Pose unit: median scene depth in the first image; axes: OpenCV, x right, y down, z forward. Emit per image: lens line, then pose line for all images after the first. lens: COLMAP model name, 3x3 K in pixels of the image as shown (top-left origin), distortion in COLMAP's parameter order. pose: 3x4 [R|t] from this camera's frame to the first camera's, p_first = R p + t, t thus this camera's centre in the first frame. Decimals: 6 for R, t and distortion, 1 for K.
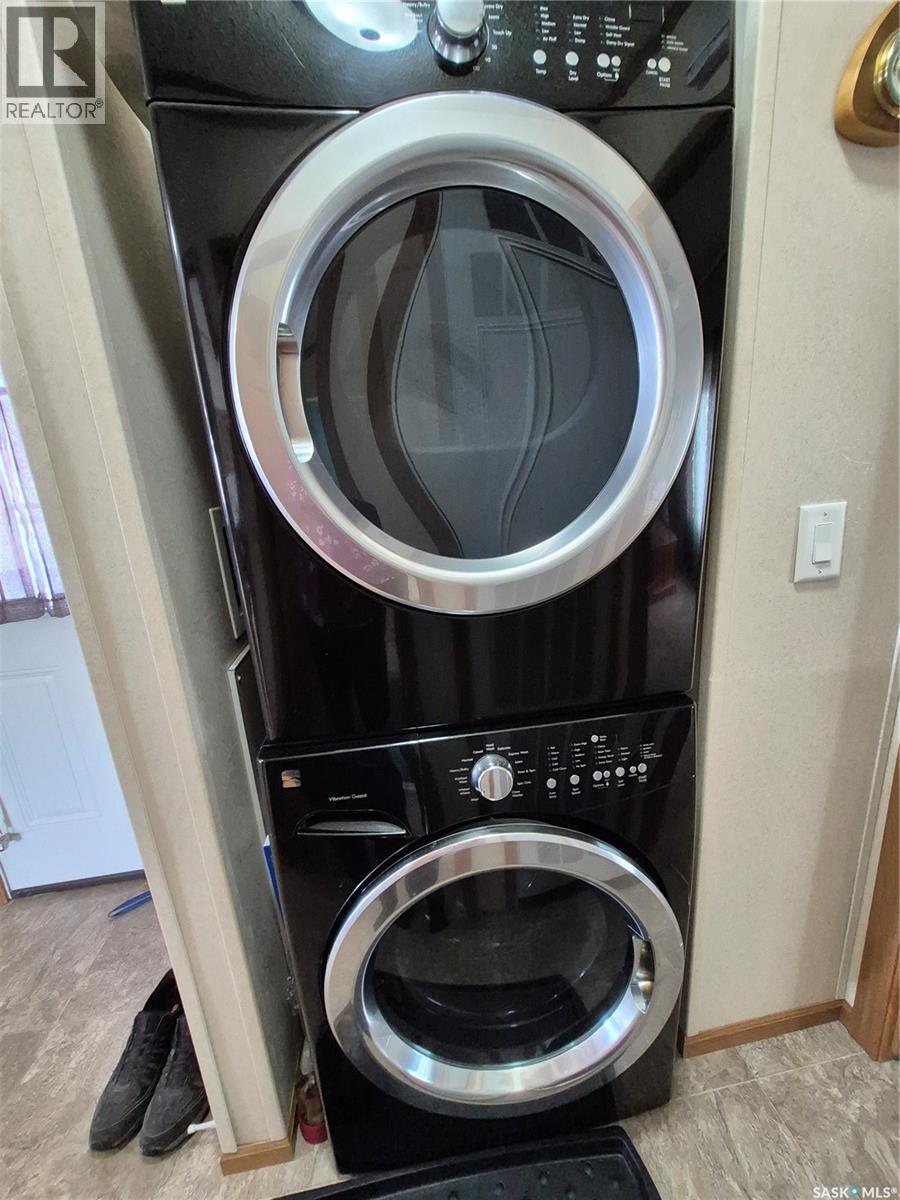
lens RADIAL K [[466.8, 0, 445.8], [0, 466.8, 599.8], [0, 0, 1]] dist [0.002854, -0.001130]
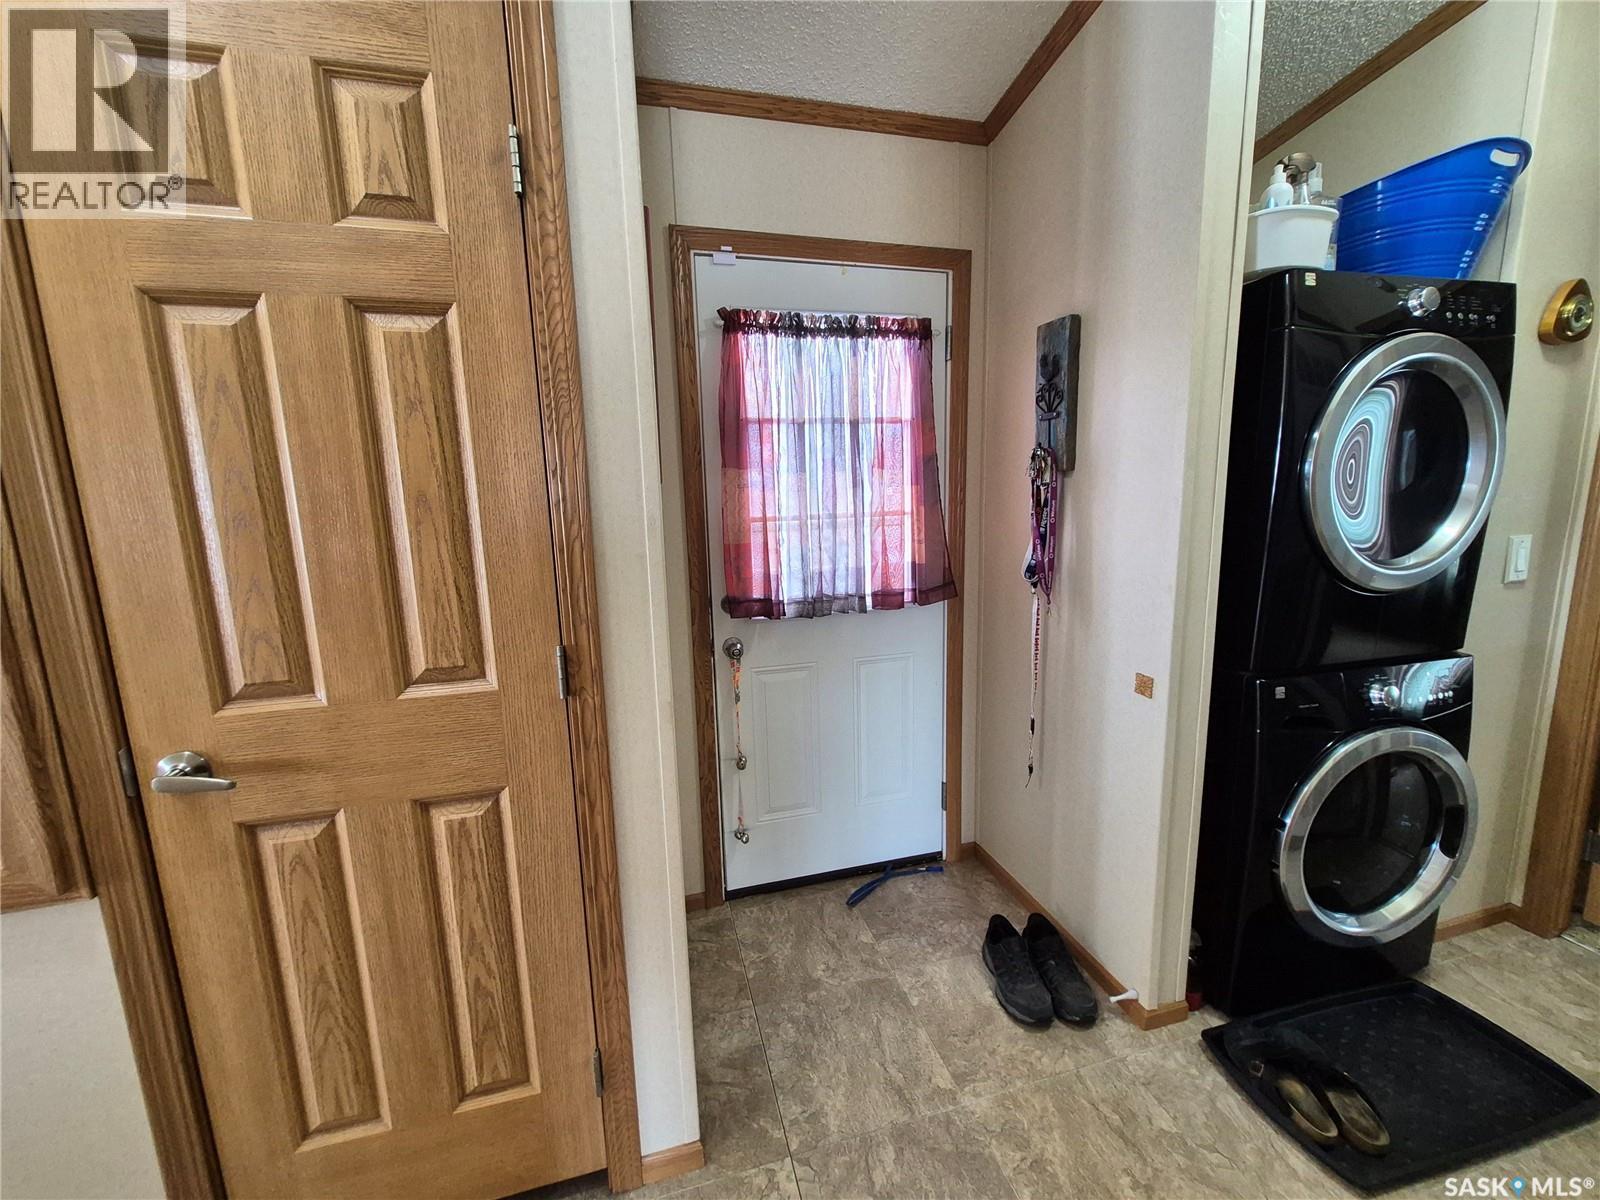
lens RADIAL K [[622.4, 0, 808.6], [0, 622.4, 596.4], [0, 0, 1]] dist [0.002854, -0.001130]
pose [[0.992238, 0.020514, 0.122646, -1.839954], [-0.009183, 0.995694, -0.092248, 0.221498], [-0.124010, 0.090406, 0.988154, -0.789960]]
